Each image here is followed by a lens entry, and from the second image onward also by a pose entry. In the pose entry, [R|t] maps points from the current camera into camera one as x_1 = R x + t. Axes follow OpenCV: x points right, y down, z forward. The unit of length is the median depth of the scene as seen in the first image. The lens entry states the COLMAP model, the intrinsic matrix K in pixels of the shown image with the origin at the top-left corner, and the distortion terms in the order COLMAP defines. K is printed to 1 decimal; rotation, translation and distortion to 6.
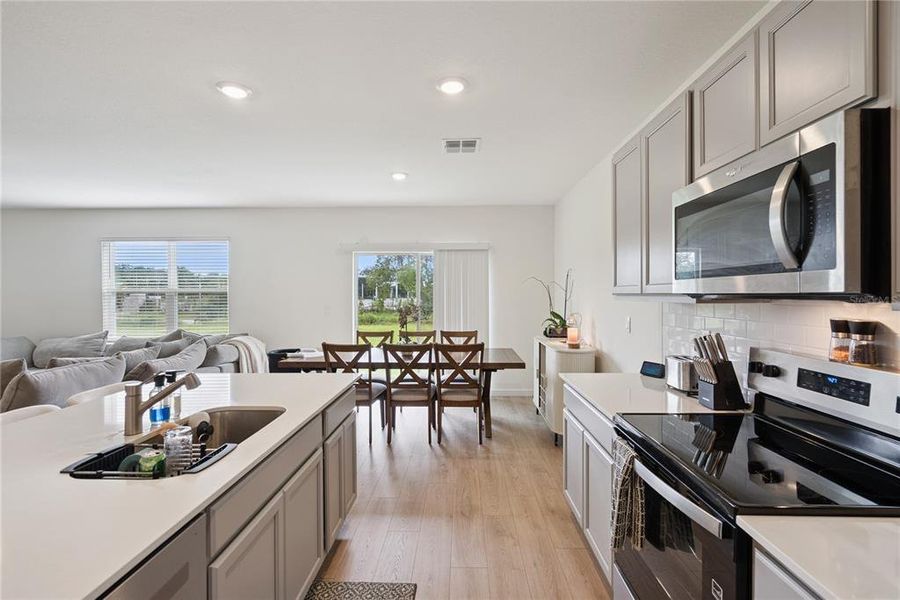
lens RADIAL K [[411.8, 0, 450.6], [0, 411.8, 298.0], [0, 0, 1]] dist [-0.002413, 0.001018]
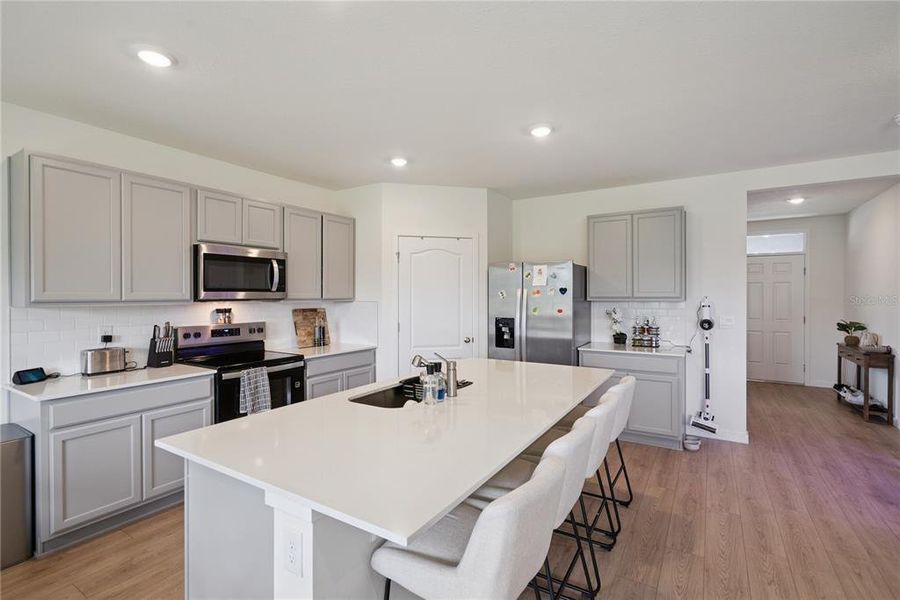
lens RADIAL K [[418.9, 0, 451.9], [0, 418.9, 296.4], [0, 0, 1]] dist [0.000312, 0.000680]
pose [[-0.863430, 0.003910, 0.504453, -1.076770], [0.009686, 0.999914, 0.008828, -0.022091], [-0.504375, 0.012509, -0.863394, 1.615469]]
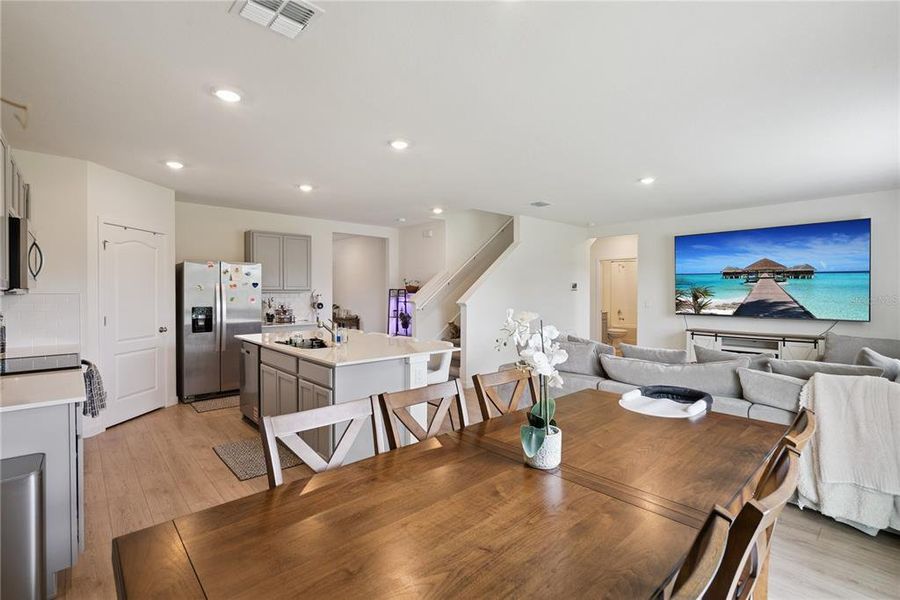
lens RADIAL K [[418.9, 0, 451.9], [0, 418.9, 296.4], [0, 0, 1]] dist [0.000312, 0.000680]
pose [[-0.717714, 0.014183, -0.696194, 0.391358], [-0.001310, 0.999763, 0.021719, -0.012564], [0.696337, 0.016500, -0.717525, 2.446831]]
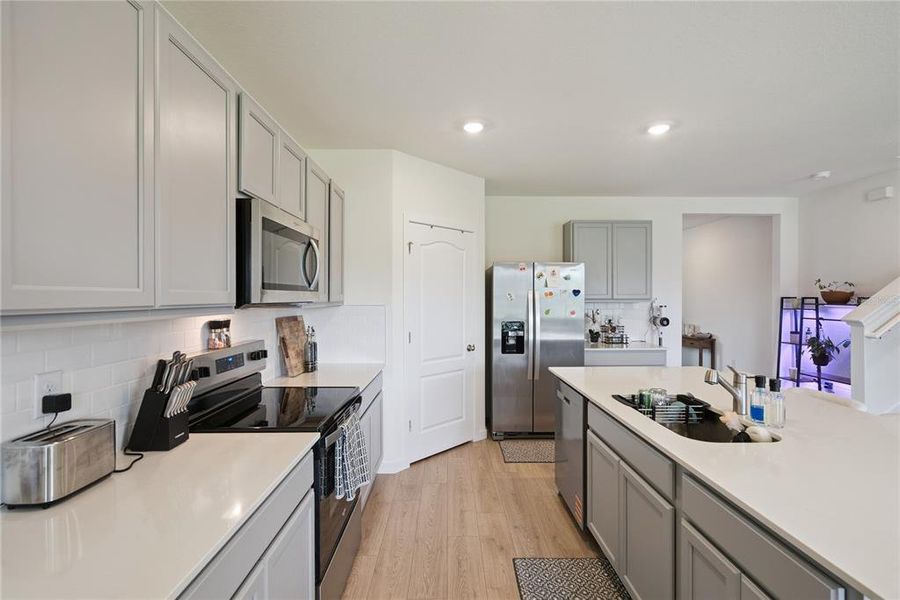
lens RADIAL K [[411.8, 0, 450.6], [0, 411.8, 298.0], [0, 0, 1]] dist [-0.002413, 0.001018]
pose [[-0.999014, 0.006356, -0.043946, 0.106179], [0.005947, 0.999938, 0.009445, -0.022497], [0.044003, 0.009174, -0.998989, 1.563748]]
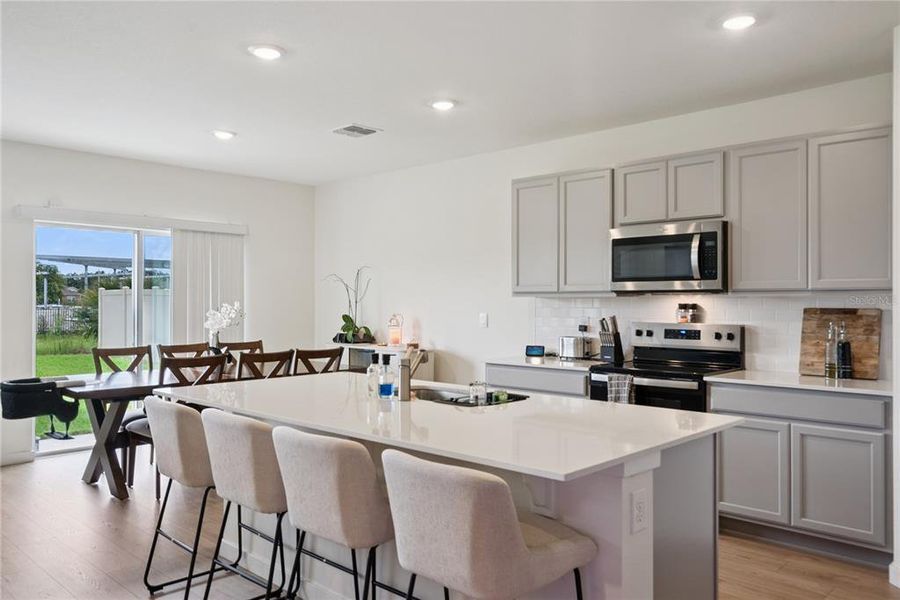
lens RADIAL K [[690.3, 0, 450.0], [0, 690.3, 300.0], [0, 0, 1]] dist [0.000451, 0.001199]
pose [[0.671556, 0.007152, 0.740919, -1.532052], [0.002694, 0.999923, -0.012094, 0.046497], [-0.740949, 0.010118, 0.671485, -0.304090]]
